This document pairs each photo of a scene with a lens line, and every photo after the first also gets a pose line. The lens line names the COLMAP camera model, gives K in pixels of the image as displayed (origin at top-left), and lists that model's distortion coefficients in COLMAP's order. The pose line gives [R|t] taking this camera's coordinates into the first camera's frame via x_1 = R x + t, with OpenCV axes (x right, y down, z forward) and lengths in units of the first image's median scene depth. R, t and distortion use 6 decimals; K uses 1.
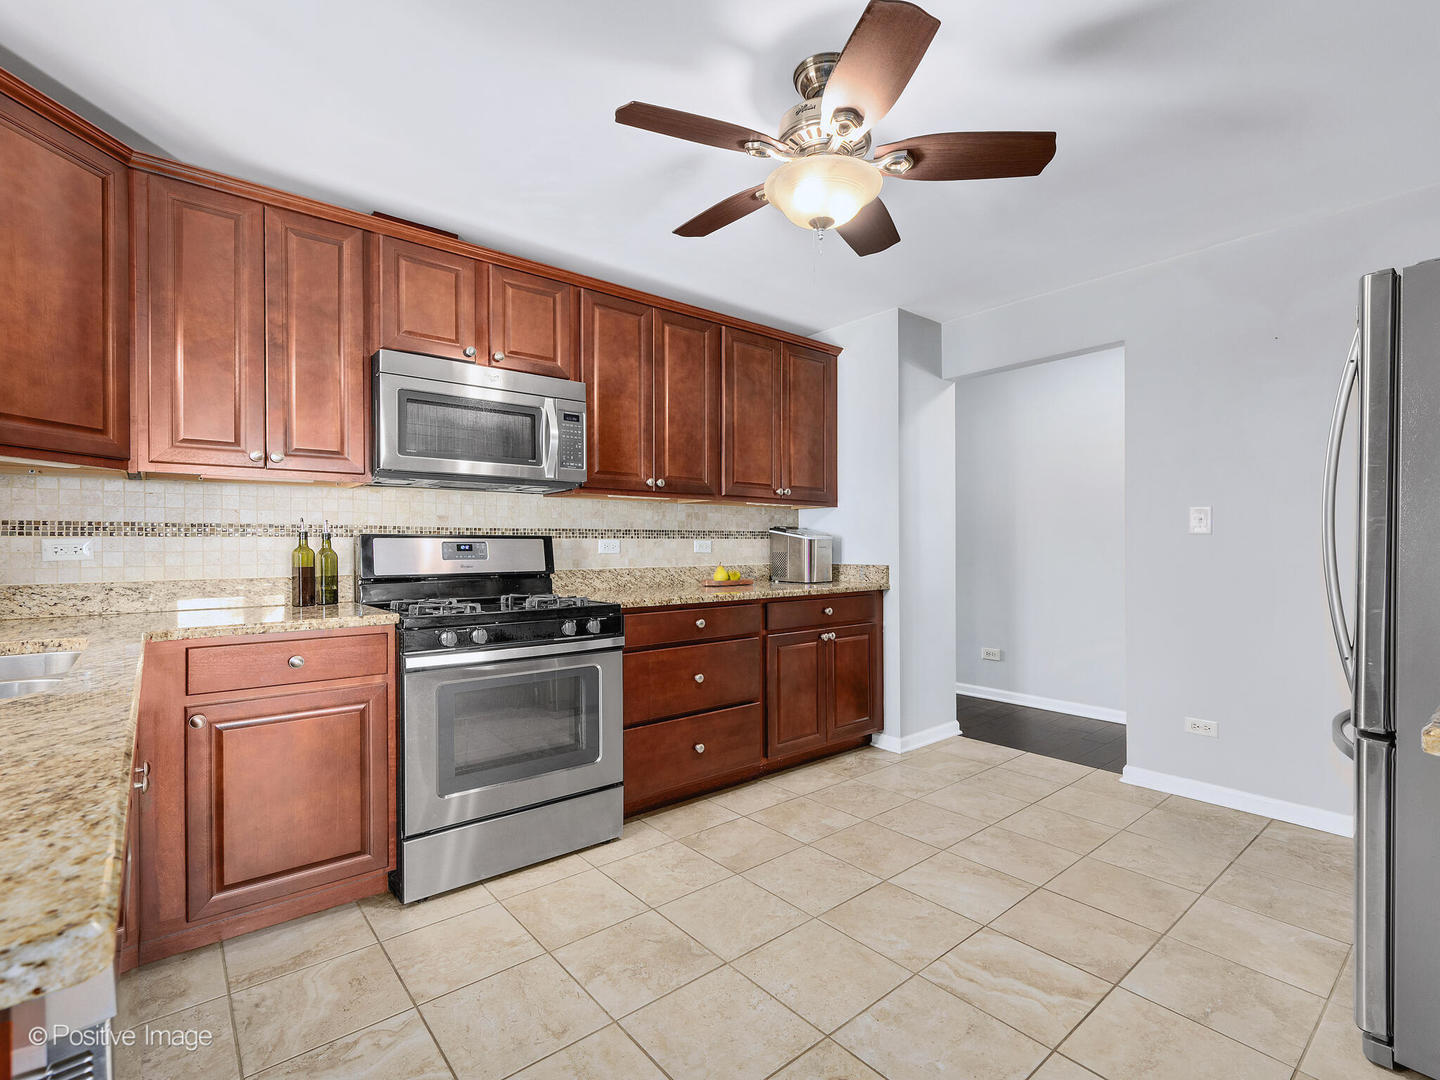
lens RADIAL K [[689.7, 0, 758.9], [0, 689.7, 550.8], [0, 0, 1]] dist [-0.000225, -0.001127]
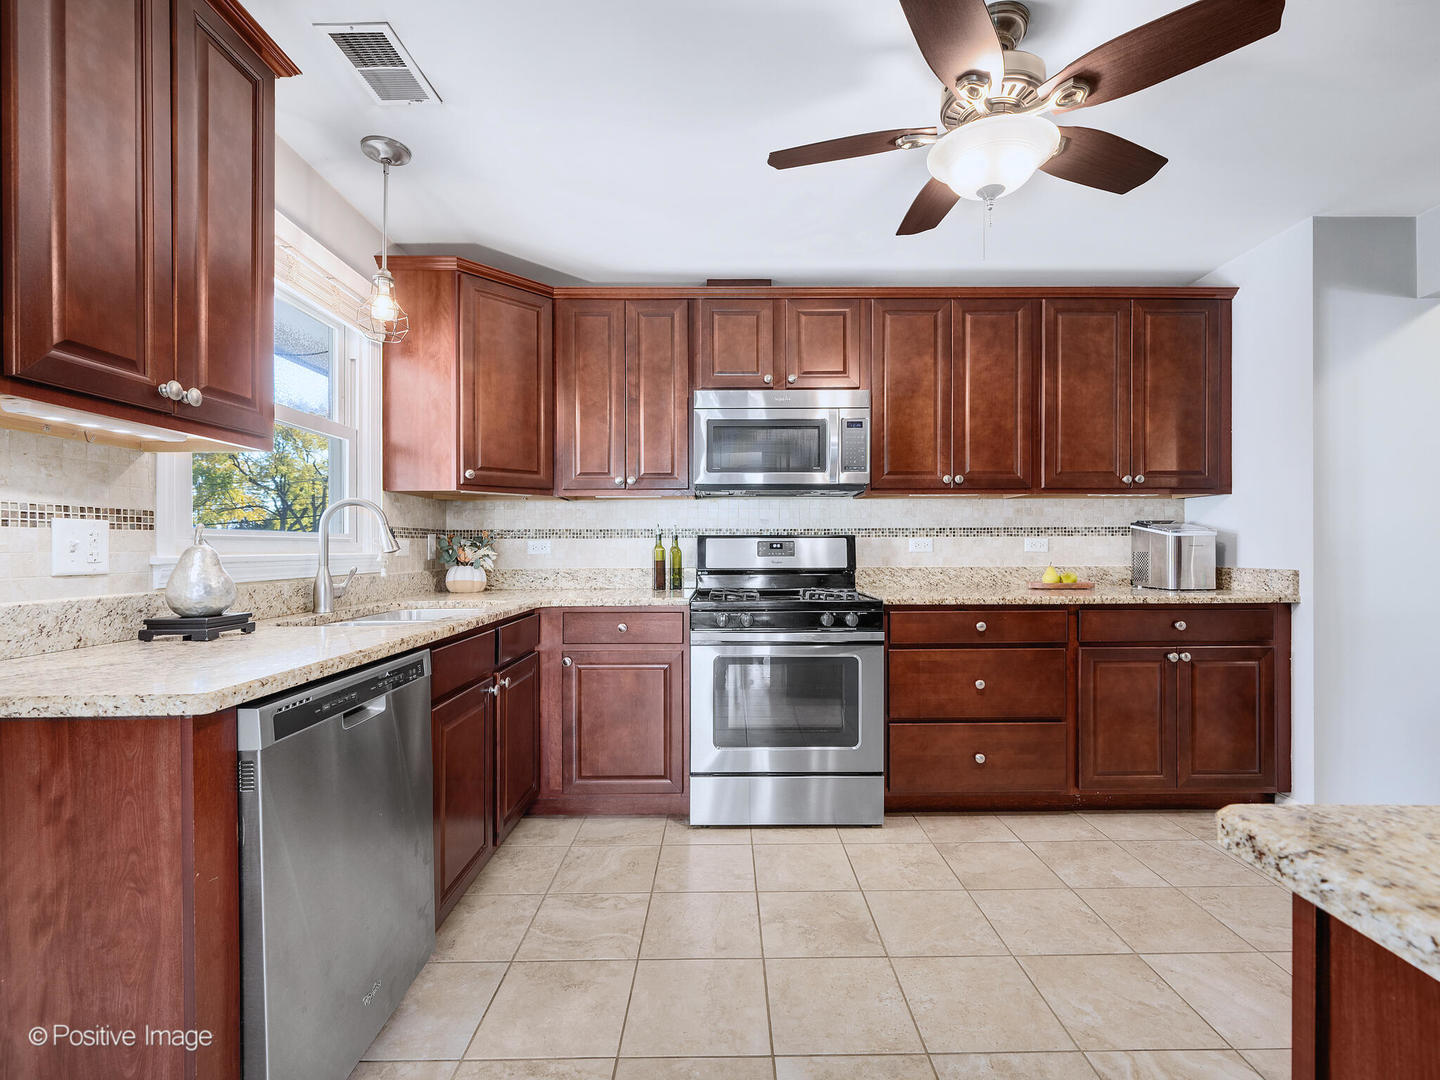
lens RADIAL K [[703.1, 0, 717.6], [0, 703.1, 552.2], [0, 0, 1]] dist [-0.005745, 0.000416]
pose [[0.755255, 0.006224, -0.655402, 0.274196], [-0.003432, 0.999979, 0.005541, -0.000441], [0.655422, -0.001936, 0.755260, 0.037496]]
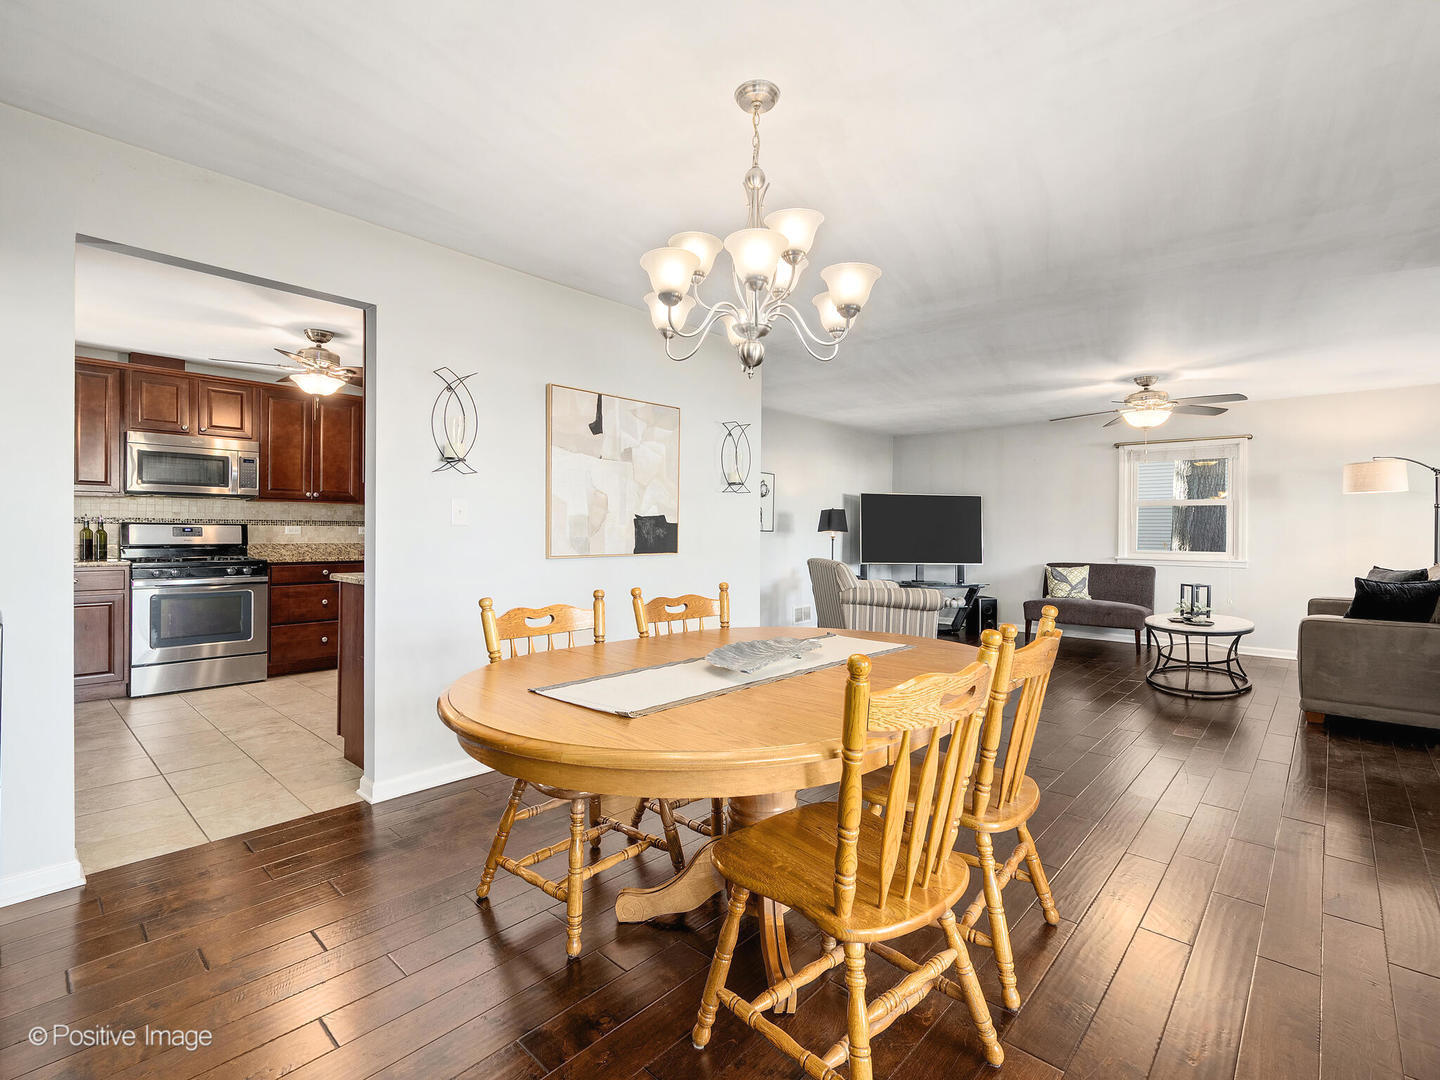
lens RADIAL K [[680.5, 0, 722.9], [0, 680.5, 533.4], [0, 0, 1]] dist [0.000209, -0.000378]
pose [[0.993903, 0.009944, 0.109805, 0.781707], [-0.009497, 0.999944, -0.004588, -0.000914], [-0.109845, 0.003517, 0.993943, -0.945441]]
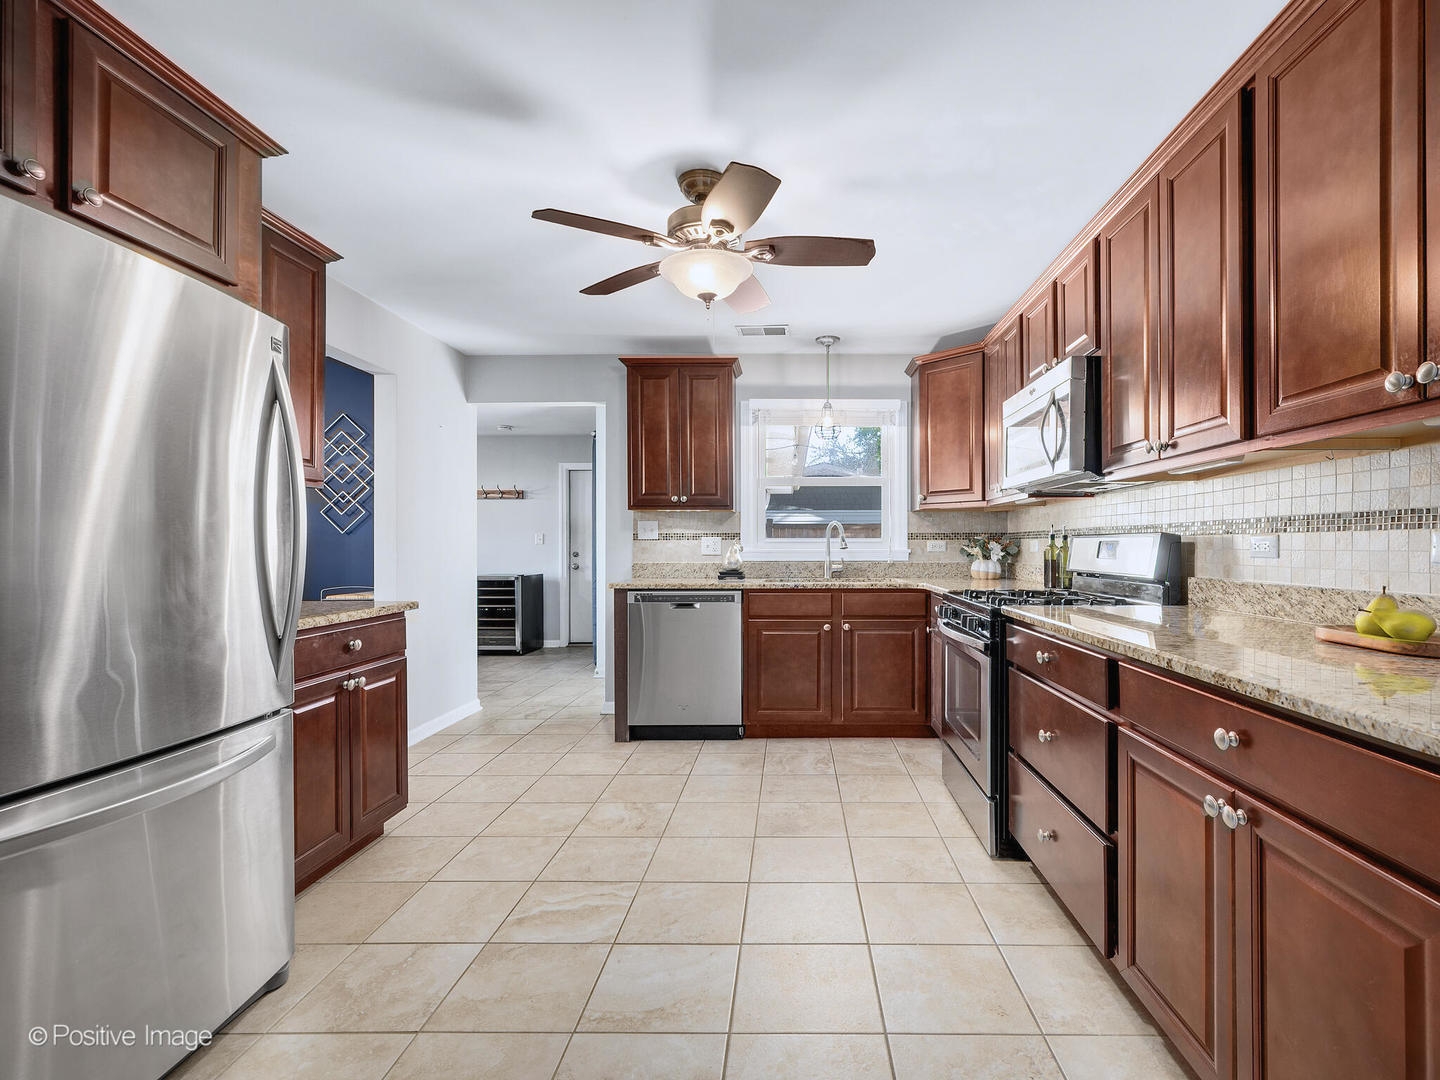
lens RADIAL K [[689.7, 0, 758.9], [0, 689.7, 550.8], [0, 0, 1]] dist [-0.000225, -0.001127]
pose [[-0.706825, 0.011197, -0.707300, 0.625638], [-0.000104, 0.999873, 0.015933, -0.014023], [0.707388, 0.011336, -0.706734, 1.321613]]
